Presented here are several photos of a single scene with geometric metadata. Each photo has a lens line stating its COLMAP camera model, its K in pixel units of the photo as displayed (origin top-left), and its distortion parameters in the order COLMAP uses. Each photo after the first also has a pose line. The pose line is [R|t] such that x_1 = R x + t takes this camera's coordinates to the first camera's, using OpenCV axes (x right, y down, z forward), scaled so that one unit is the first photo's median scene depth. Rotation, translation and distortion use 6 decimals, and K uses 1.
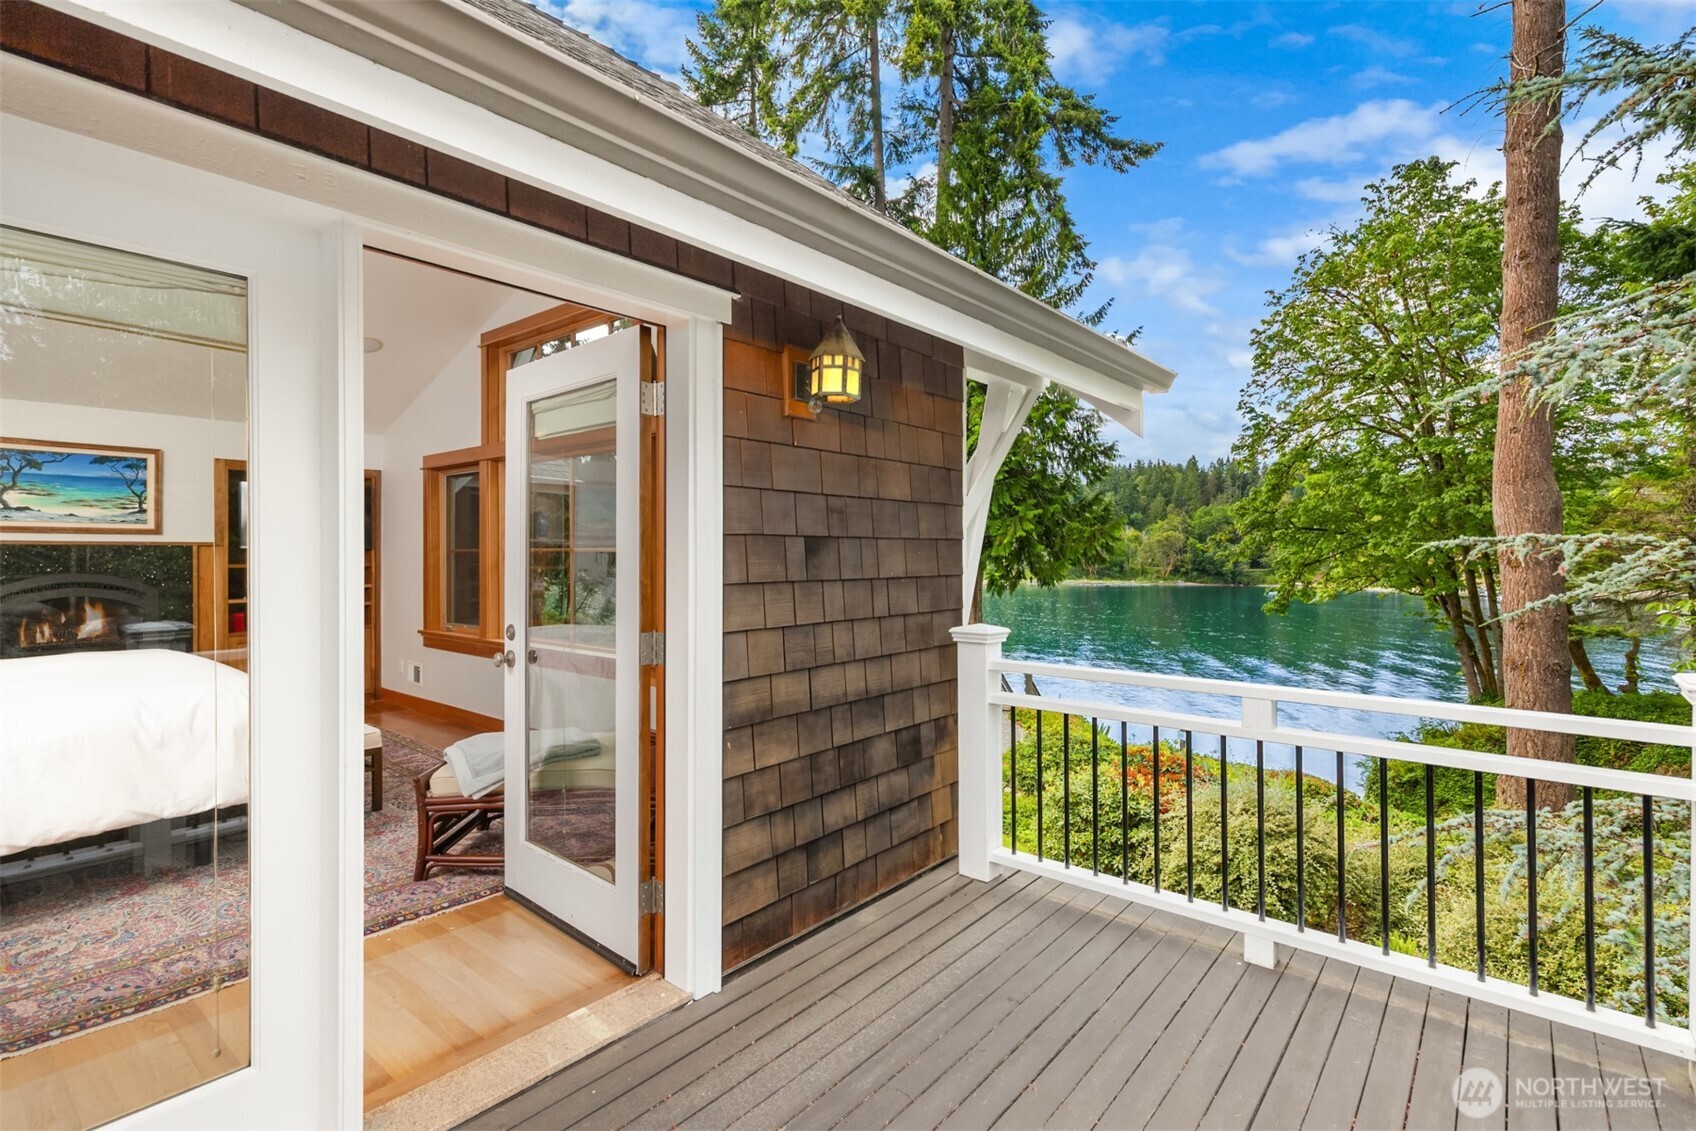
lens RADIAL K [[800.4, 0, 841.8], [0, 800.4, 557.2], [0, 0, 1]] dist [-0.000187, -0.000445]
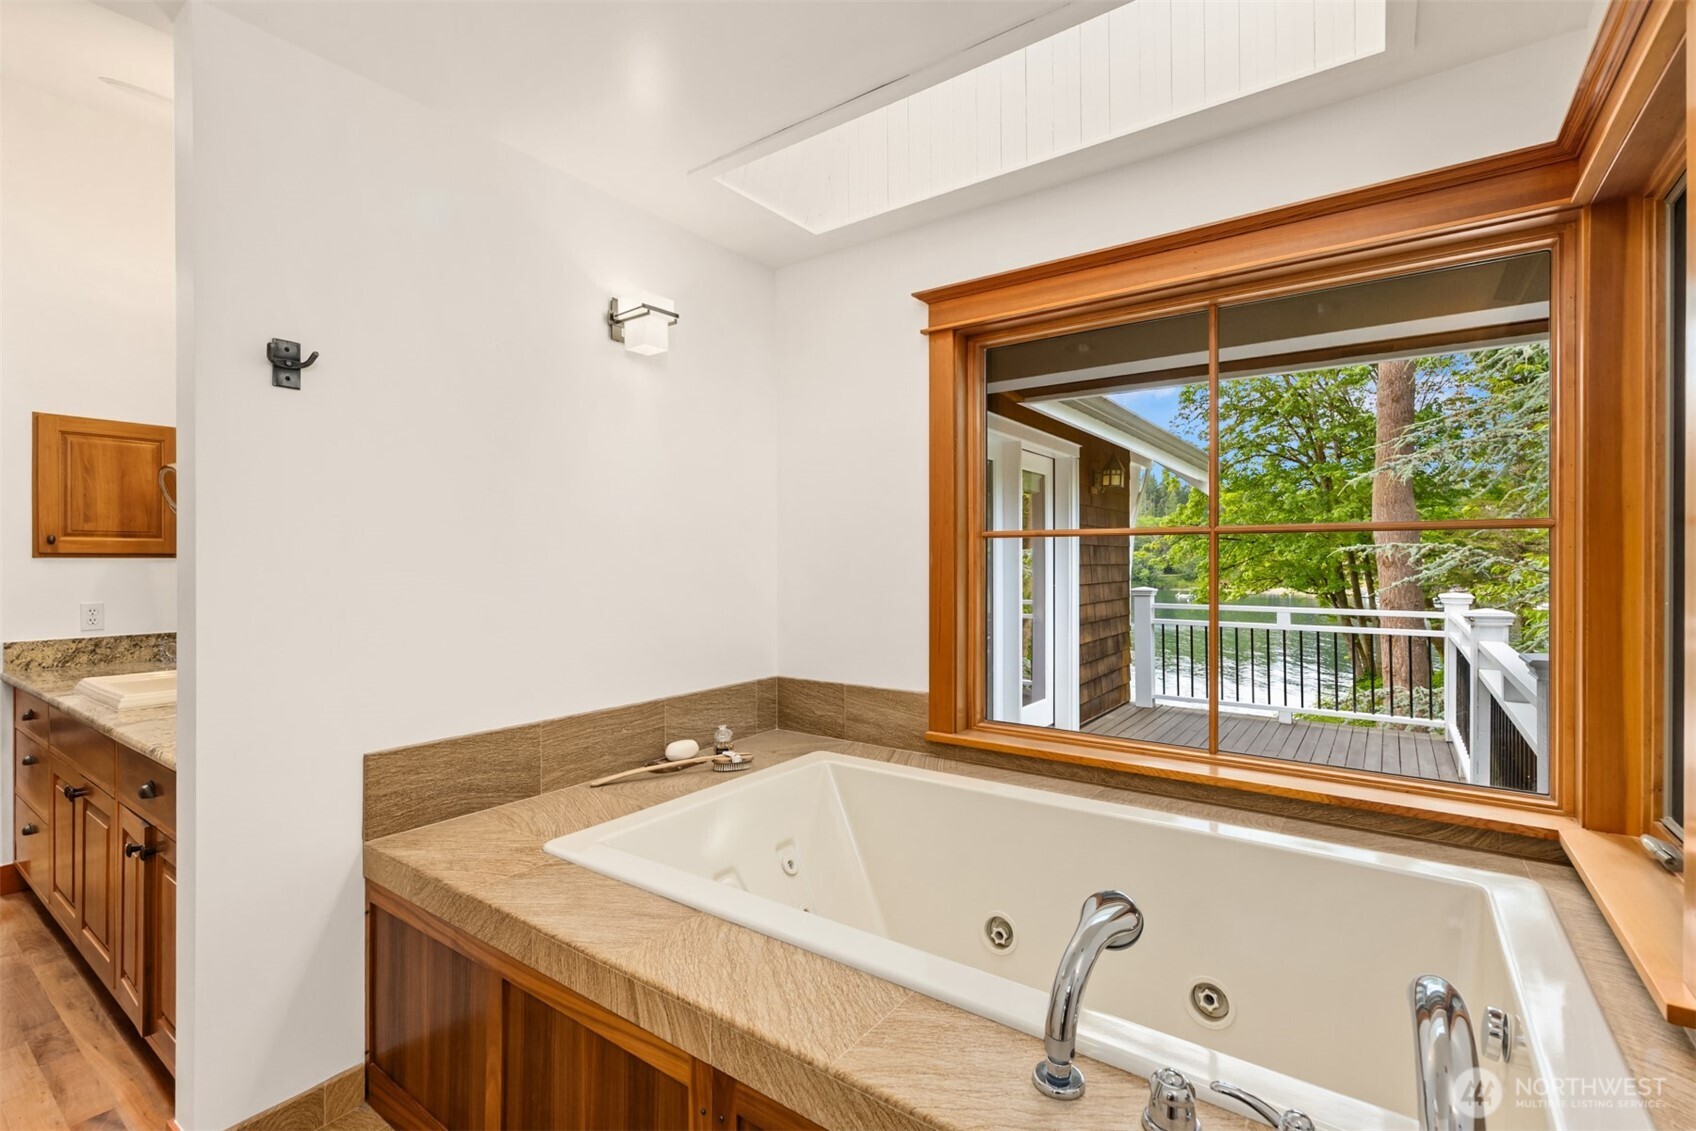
lens RADIAL K [[759.6, 0, 847.6], [0, 759.6, 559.9], [0, 0, 1]] dist [0.005234, 0.000431]
pose [[0.996738, -0.003629, 0.080628, -0.078799], [0.004248, 0.999963, -0.007501, 0.002570], [-0.080598, 0.007819, 0.996716, -0.095287]]
